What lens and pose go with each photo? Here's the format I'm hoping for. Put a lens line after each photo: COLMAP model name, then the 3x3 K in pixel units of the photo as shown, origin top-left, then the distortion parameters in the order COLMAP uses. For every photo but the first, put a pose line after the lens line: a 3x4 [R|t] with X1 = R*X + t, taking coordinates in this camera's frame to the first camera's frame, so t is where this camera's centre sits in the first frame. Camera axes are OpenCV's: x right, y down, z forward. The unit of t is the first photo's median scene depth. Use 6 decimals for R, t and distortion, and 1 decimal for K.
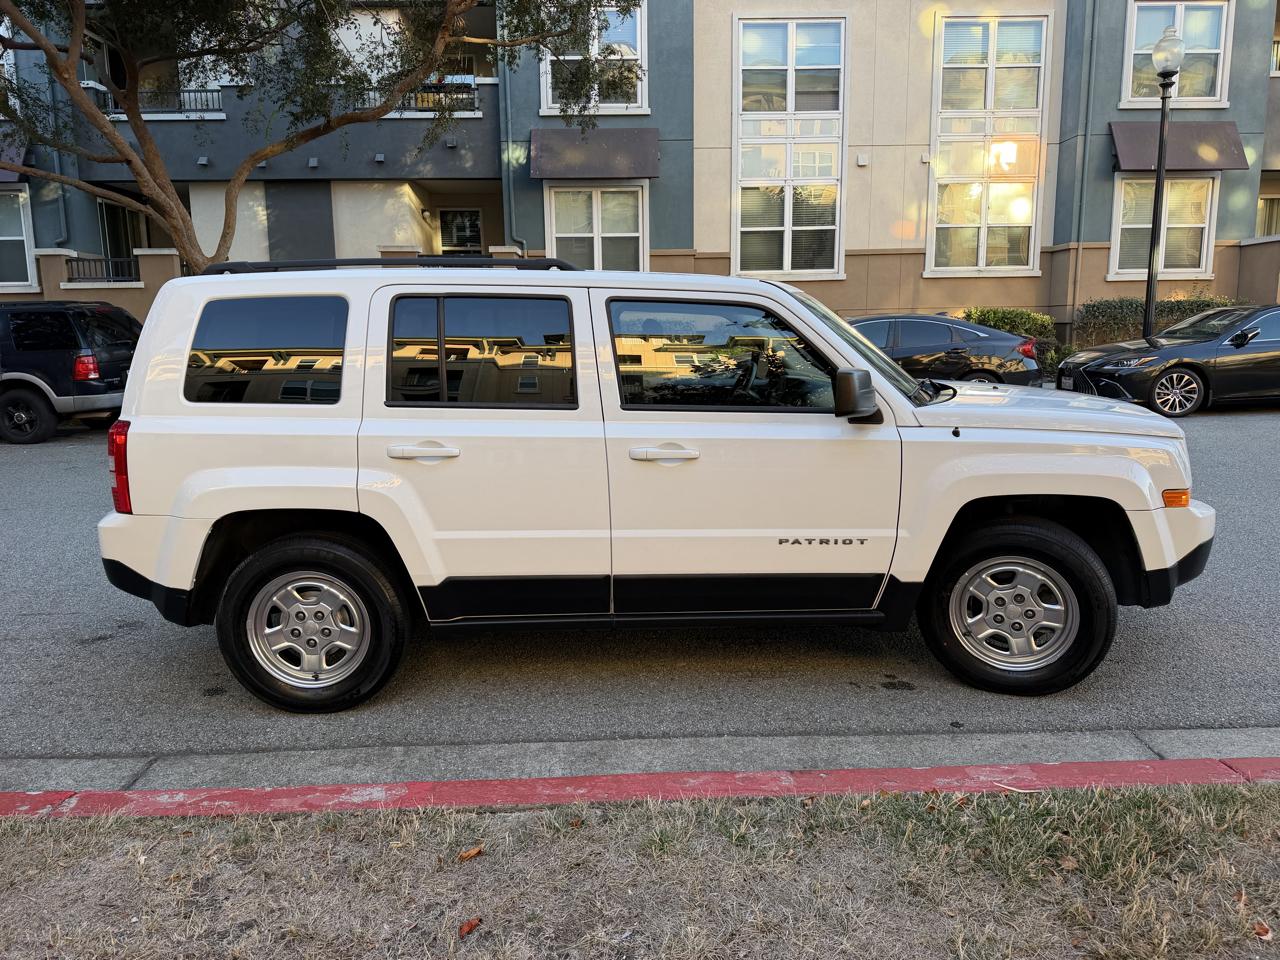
lens RADIAL K [[888.7, 0, 640.0], [0, 888.7, 480.0], [0, 0, 1]] dist [0.066460, -0.081341]
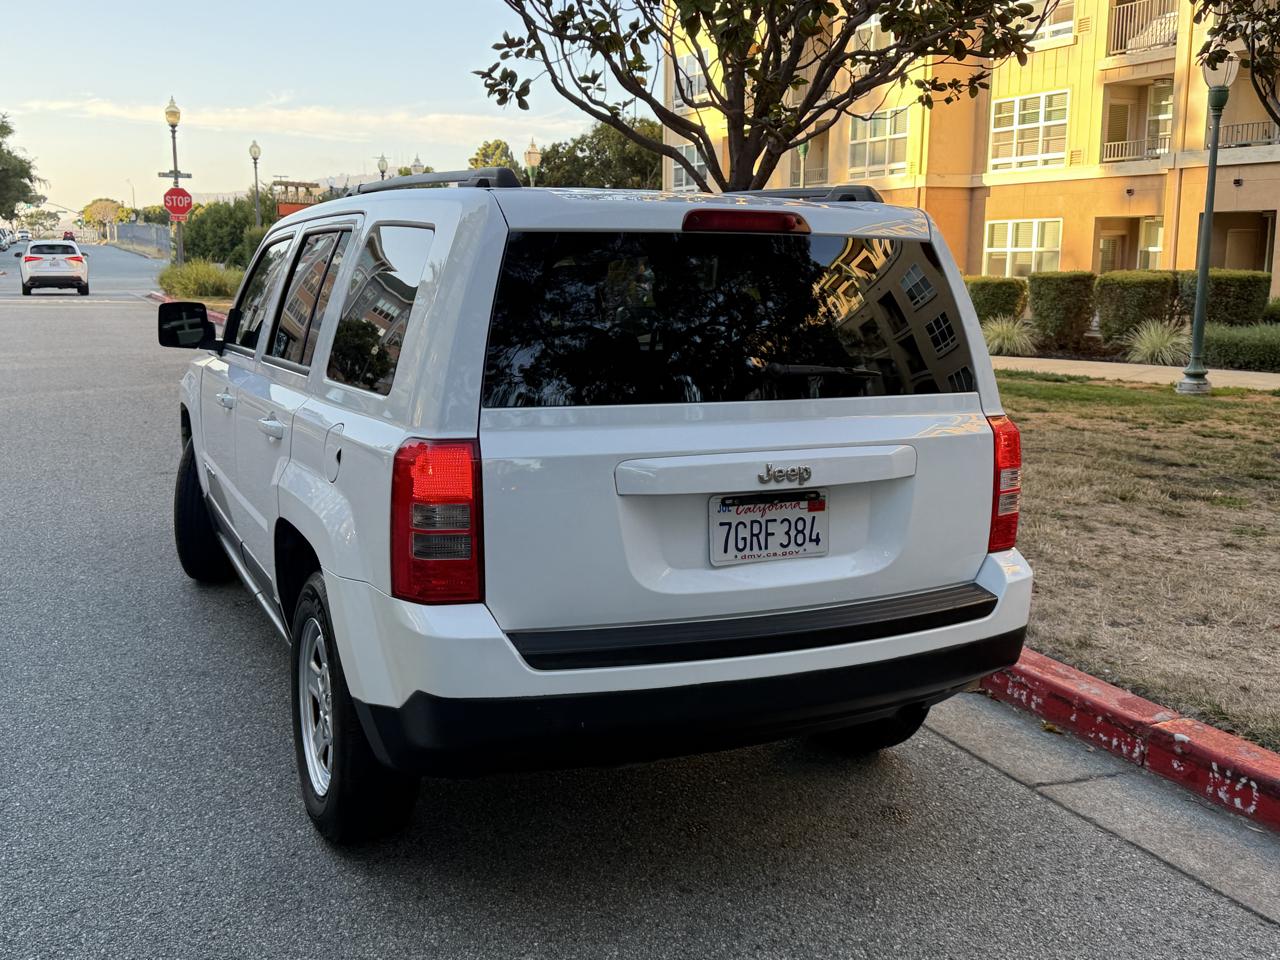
lens RADIAL K [[1249.7, 0, 622.6], [0, 1249.7, 471.5], [0, 0, 1]] dist [0.153886, -0.294479]
pose [[-0.398709, -0.147665, 0.905111, -1.313375], [0.150509, 0.963033, 0.223415, -0.279139], [-0.904642, 0.225305, -0.361746, 1.585443]]
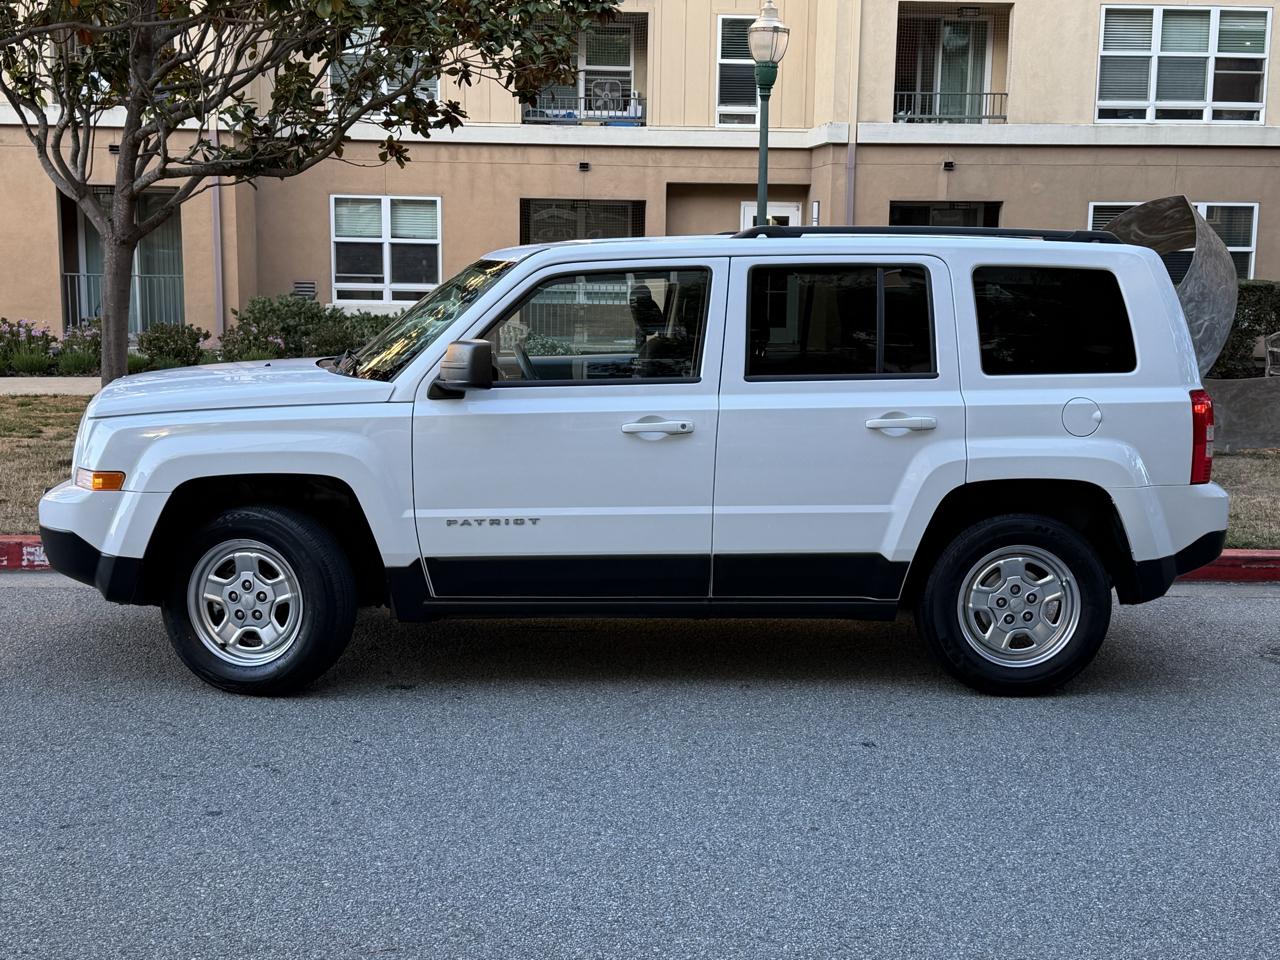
lens RADIAL K [[1652.3, 0, 638.1], [0, 1652.3, 504.6], [0, 0, 1]] dist [0.181416, -0.373888]
pose [[-0.998706, 0.006293, -0.050458, 0.126745], [-0.010053, 0.948291, 0.317243, -0.593800], [0.049845, 0.317340, -0.947001, 3.129121]]
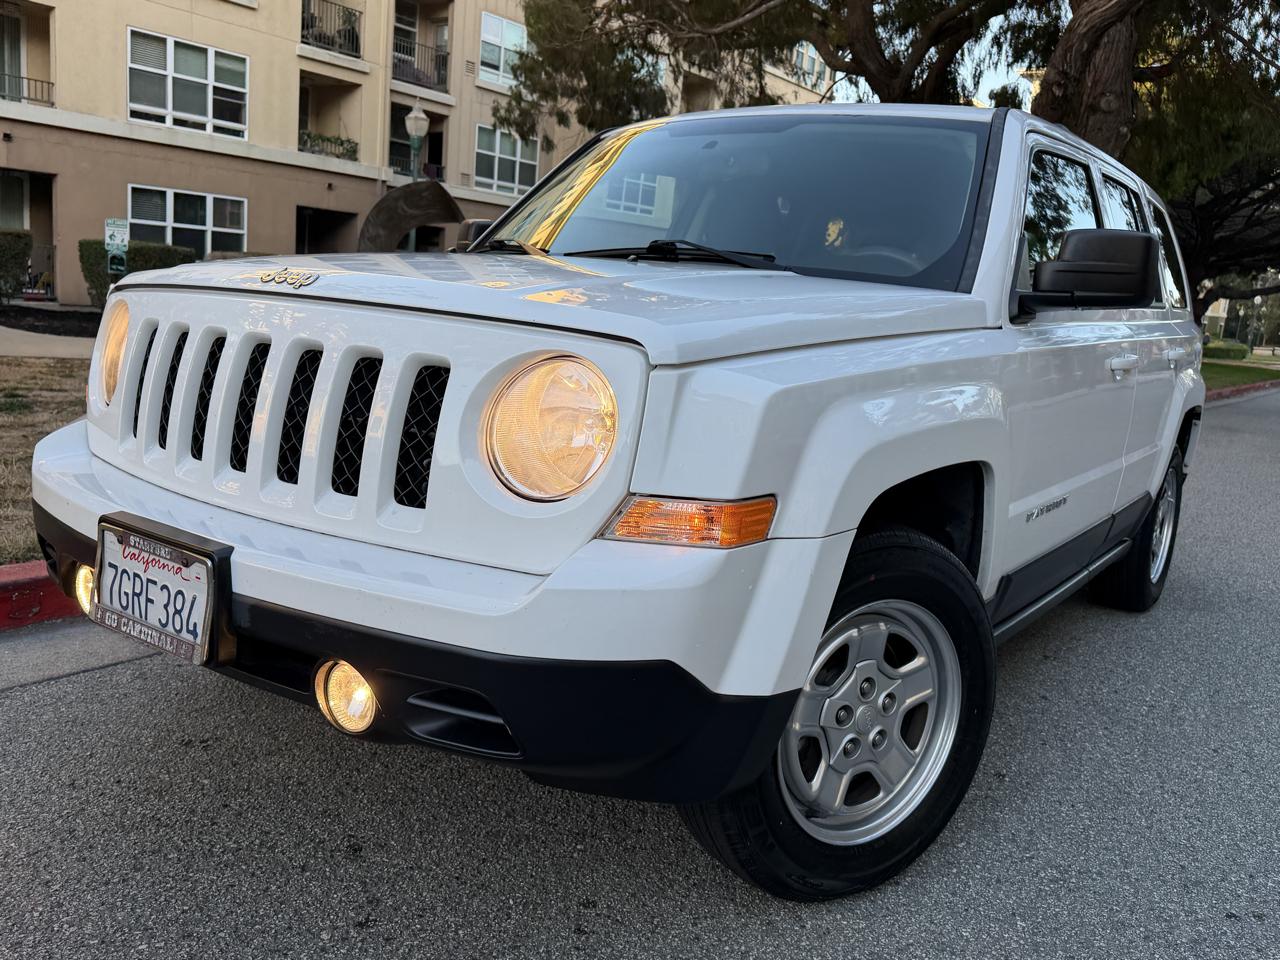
lens RADIAL K [[1051.1, 0, 640.0], [0, 1051.1, 480.0], [0, 0, 1]] dist [0.062699, -0.118636]
pose [[-0.599056, 0.106845, -0.793547, 0.952903], [-0.203786, 0.938078, 0.280145, -0.195852], [0.774341, 0.329537, -0.540187, 1.663610]]
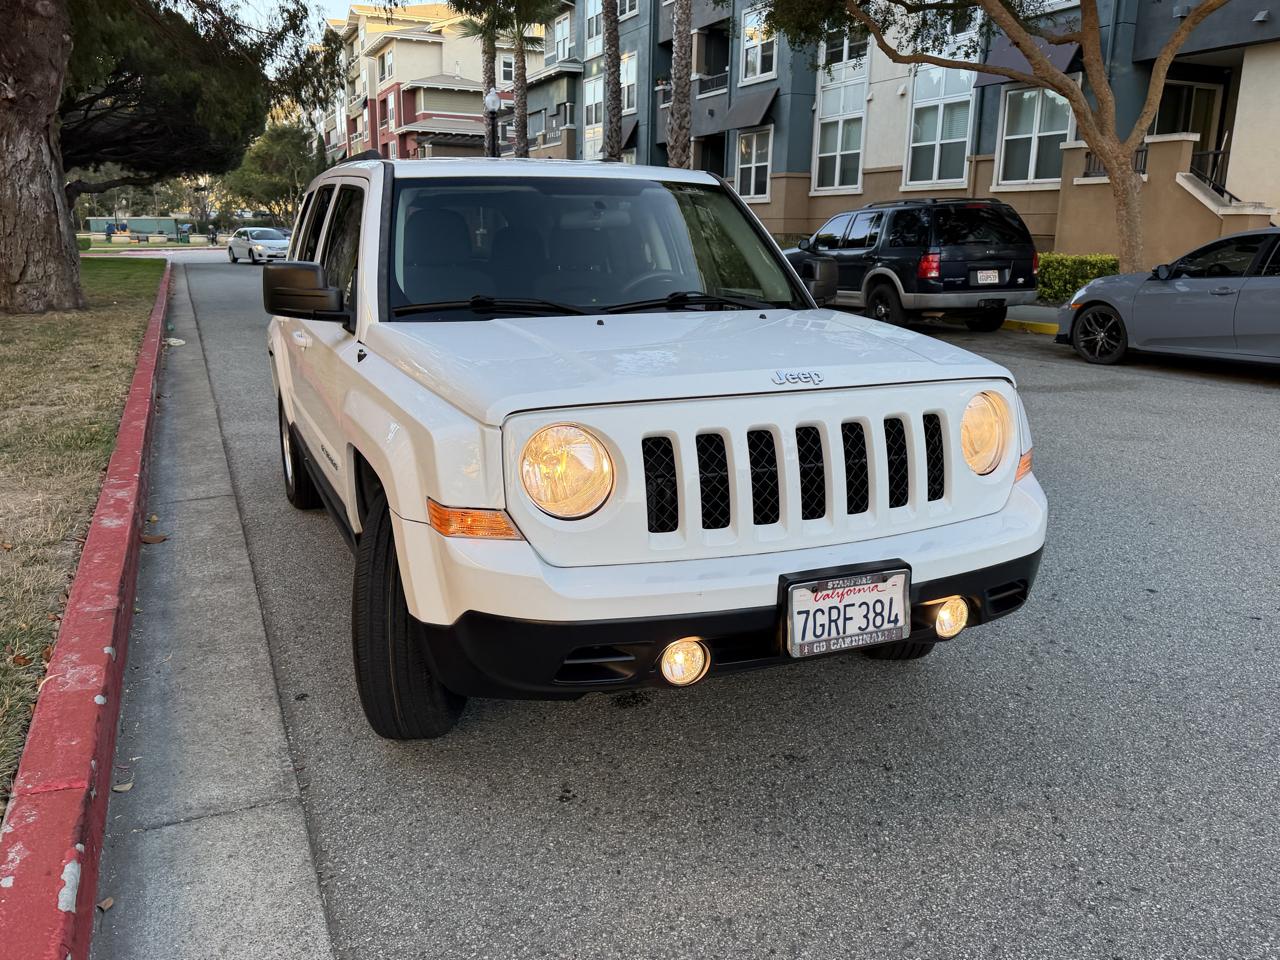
lens RADIAL K [[1038.8, 0, 640.0], [0, 1038.8, 480.0], [0, 0, 1]] dist [0.094819, -0.135521]
pose [[0.381027, 0.230595, -0.895346, 1.251147], [-0.172340, 0.969140, 0.176258, -0.147307], [0.908360, 0.087145, 0.409009, 0.825196]]
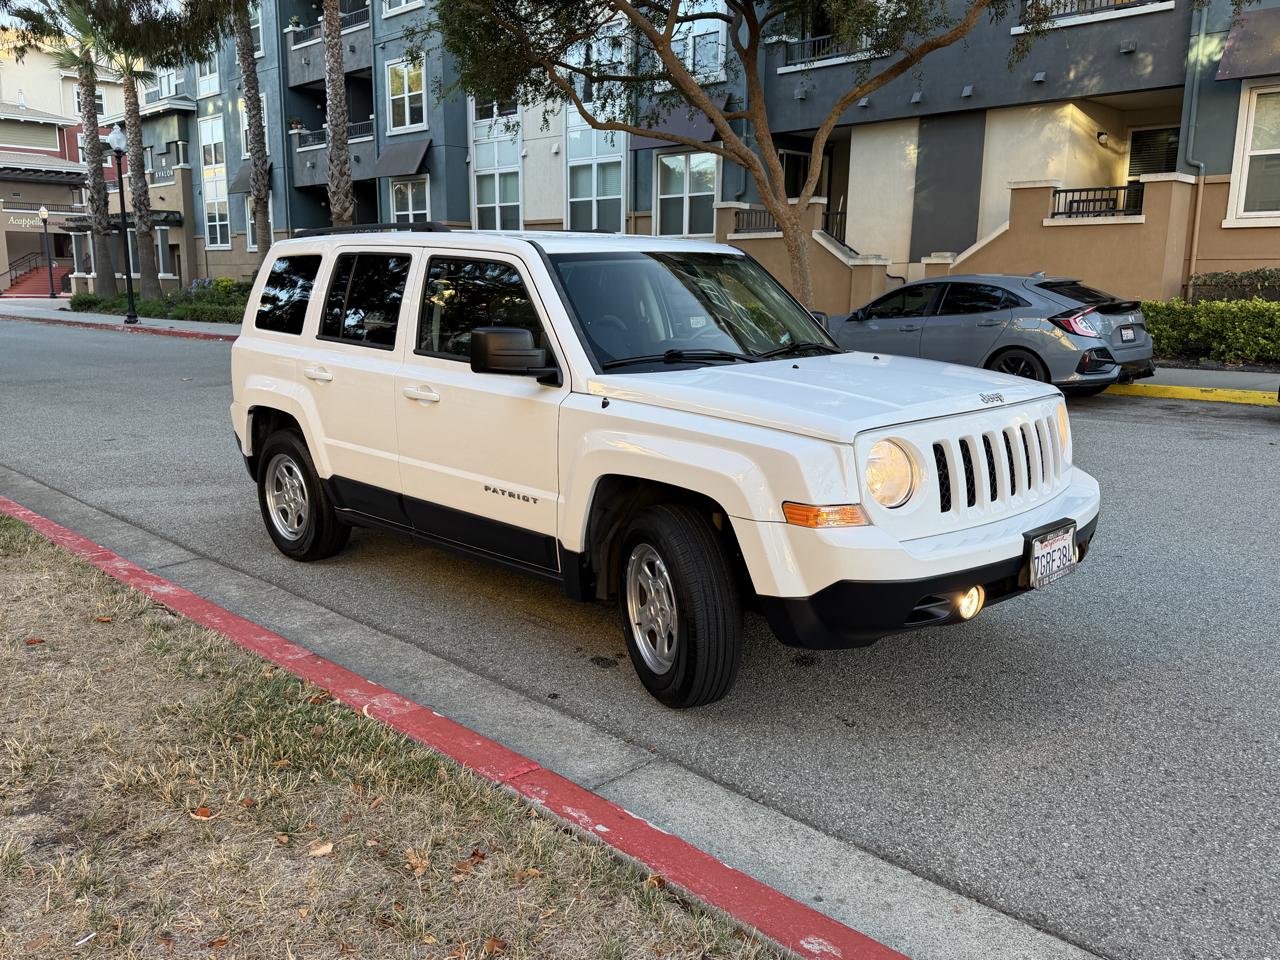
lens RADIAL K [[1028.5, 0, 643.4], [0, 1028.5, 488.1], [0, 0, 1]] dist [0.132250, -0.217355]
pose [[0.692588, 0.158480, -0.703709, 1.129809], [-0.134852, 0.986814, 0.089516, -0.065564], [0.708616, 0.032899, 0.704827, 0.248154]]
